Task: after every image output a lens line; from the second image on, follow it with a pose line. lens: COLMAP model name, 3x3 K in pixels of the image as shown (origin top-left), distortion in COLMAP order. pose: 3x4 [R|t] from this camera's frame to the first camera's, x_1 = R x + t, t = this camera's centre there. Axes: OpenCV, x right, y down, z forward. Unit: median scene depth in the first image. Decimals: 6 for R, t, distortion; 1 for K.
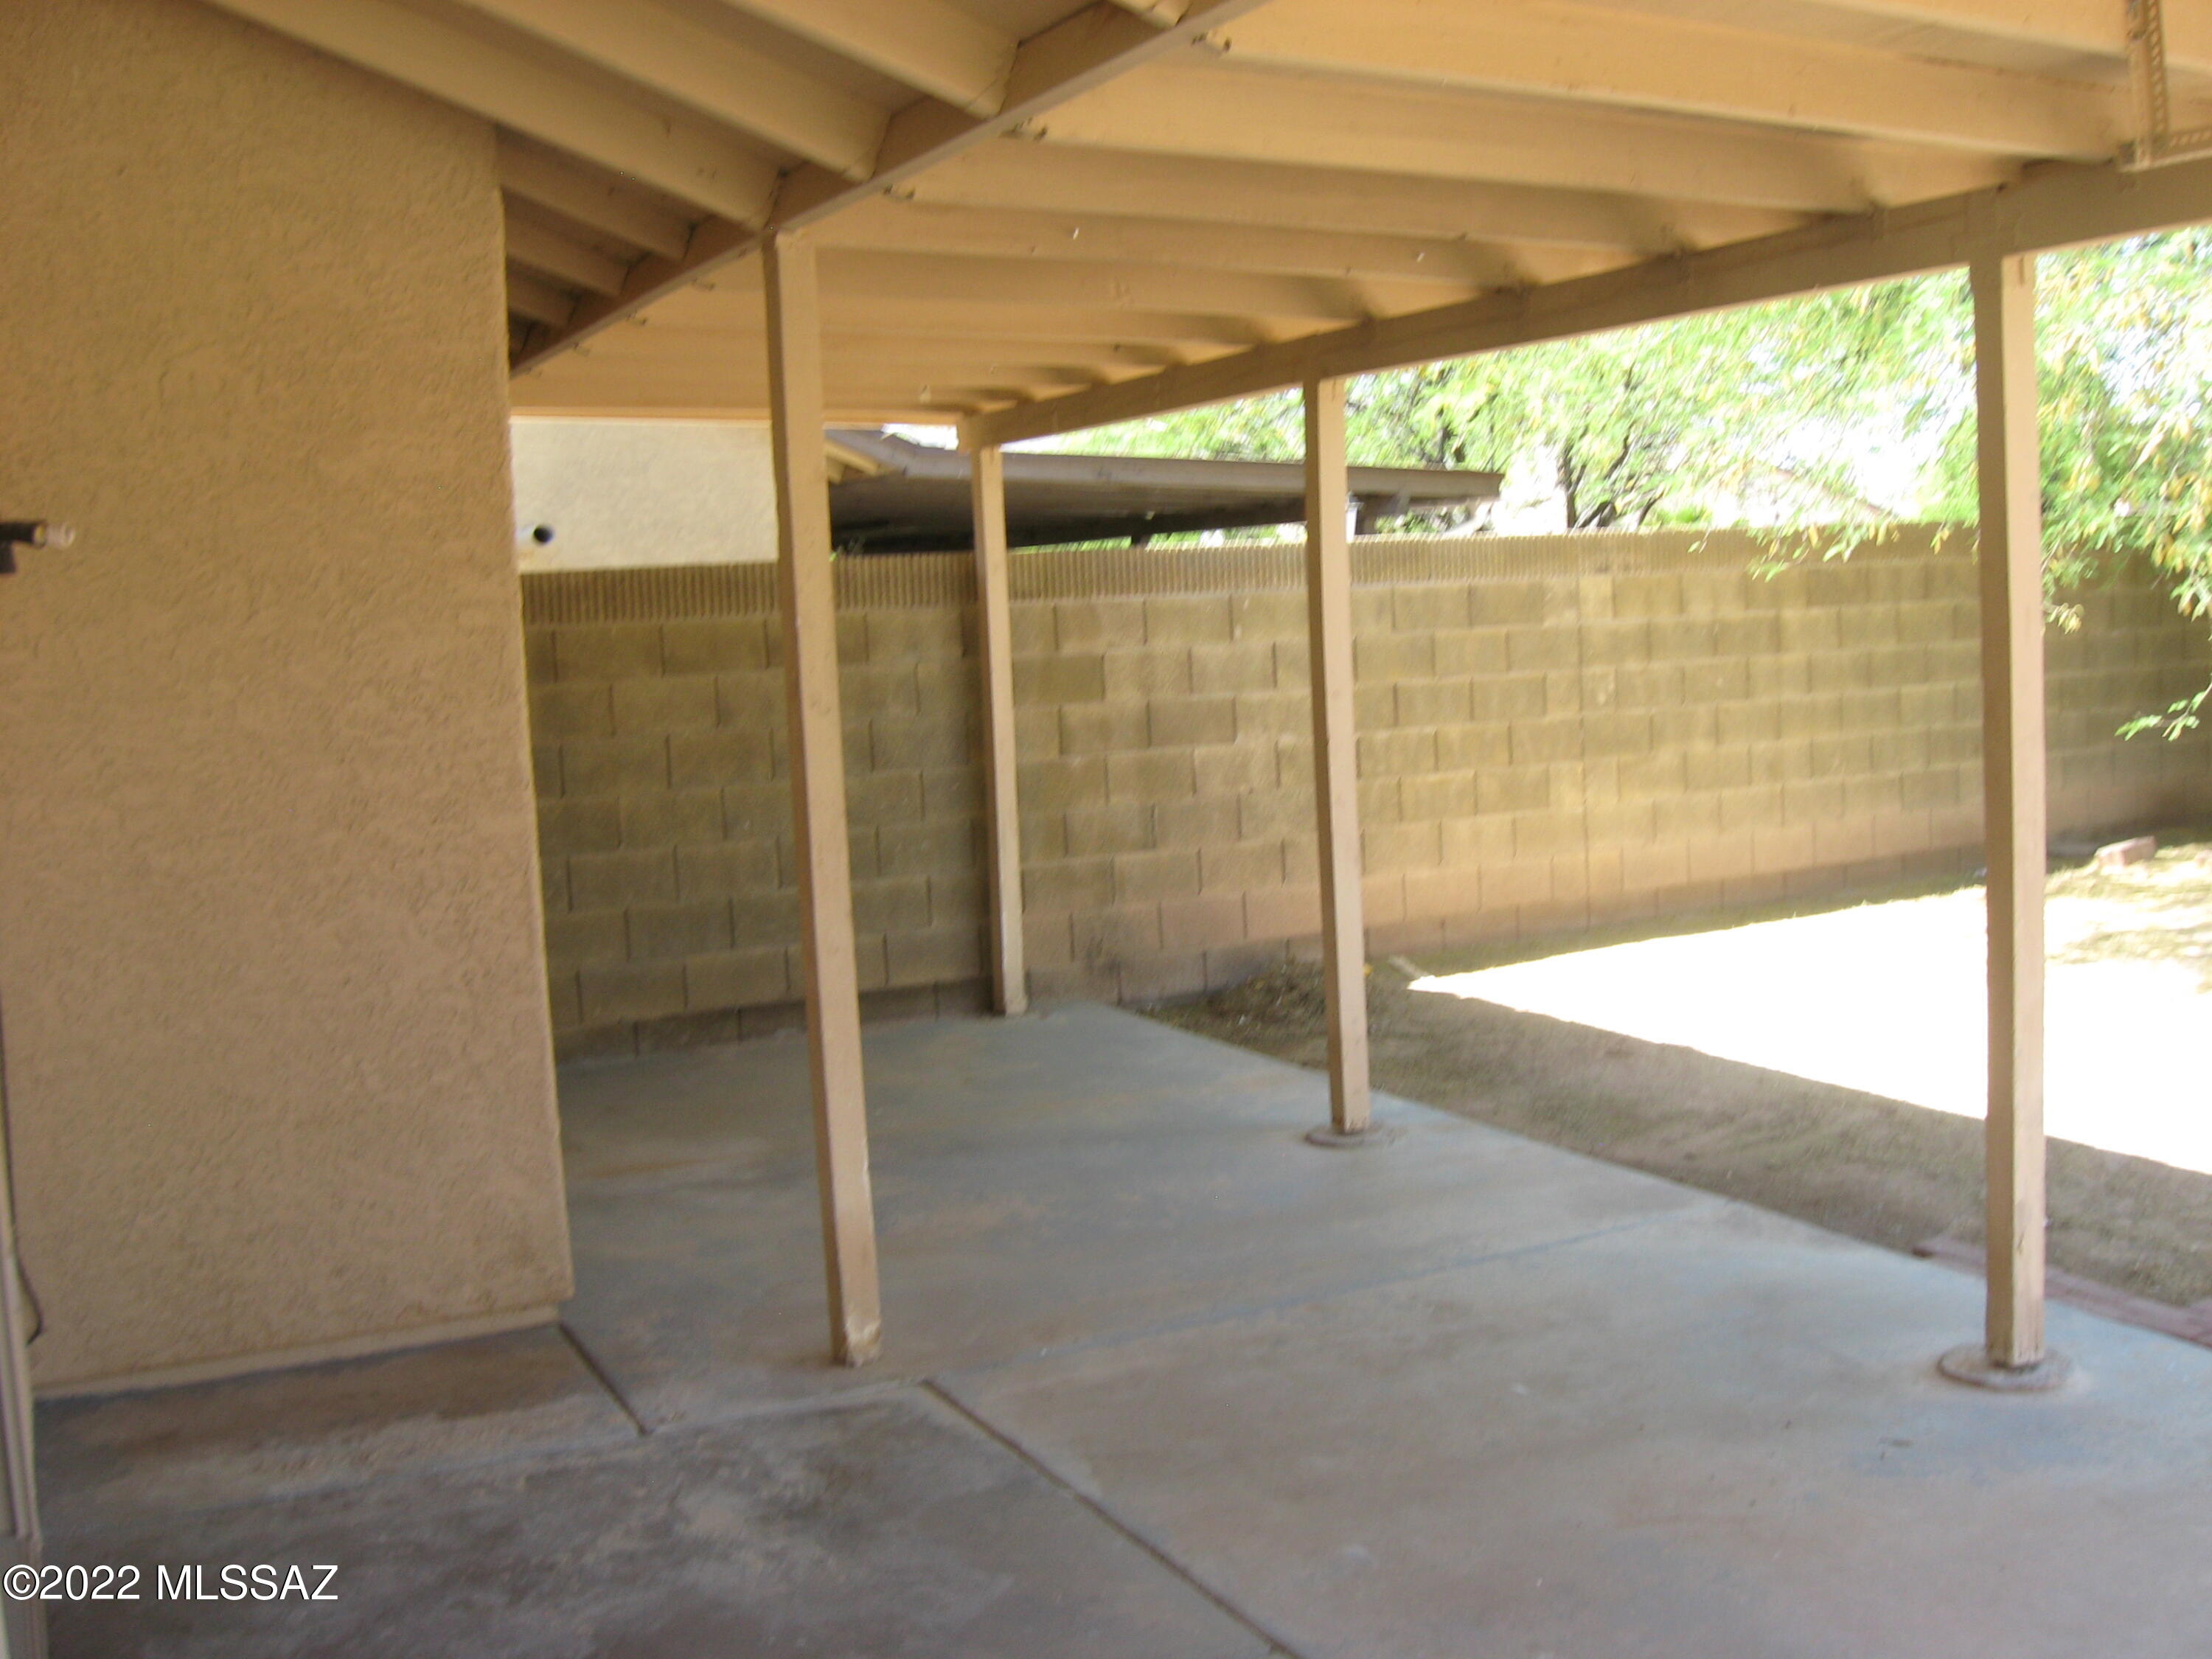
lens RADIAL K [[2294.4, 0, 1145.7], [0, 2294.4, 798.3], [0, 0, 1]] dist [-0.117773, 0.000000]
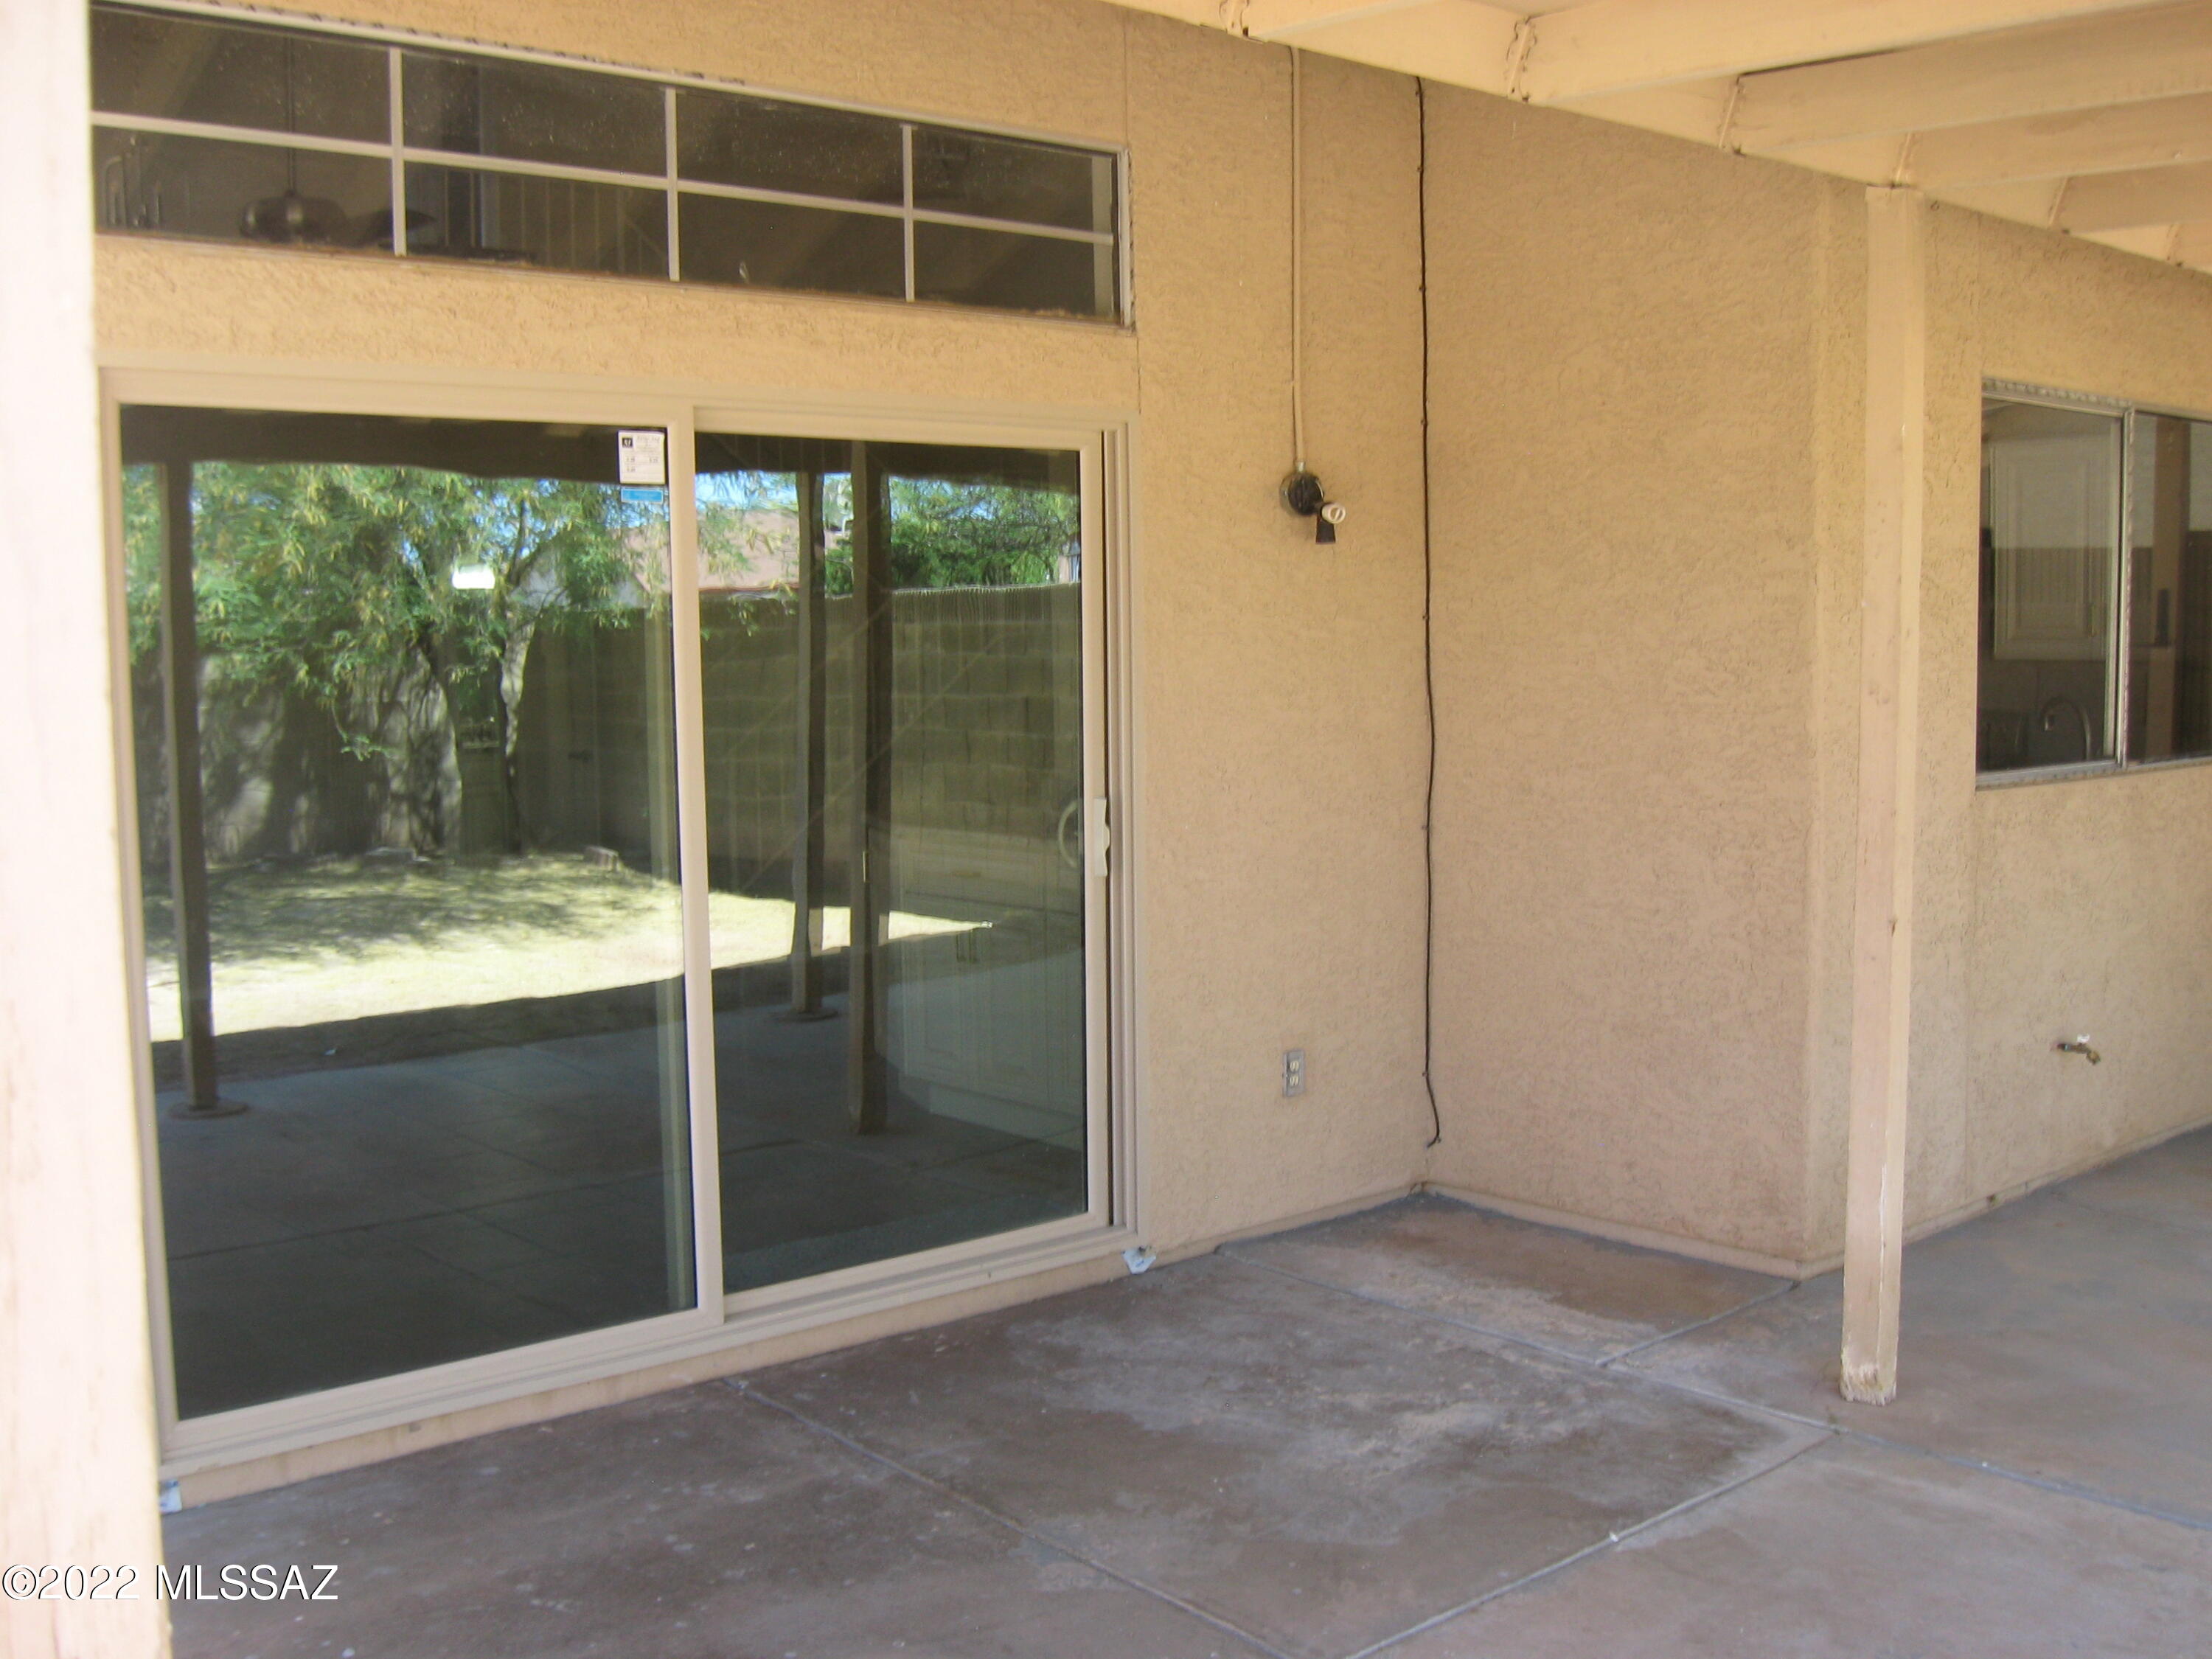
lens RADIAL K [[2294.4, 0, 1140.9], [0, 2294.4, 834.9], [0, 0, 1]] dist [-0.117773, 0.000000]
pose [[0.252167, 0.128795, -0.959074, 0.668544], [-0.084497, 0.990248, 0.110764, -0.060139], [0.963988, 0.053108, 0.260591, 0.472641]]
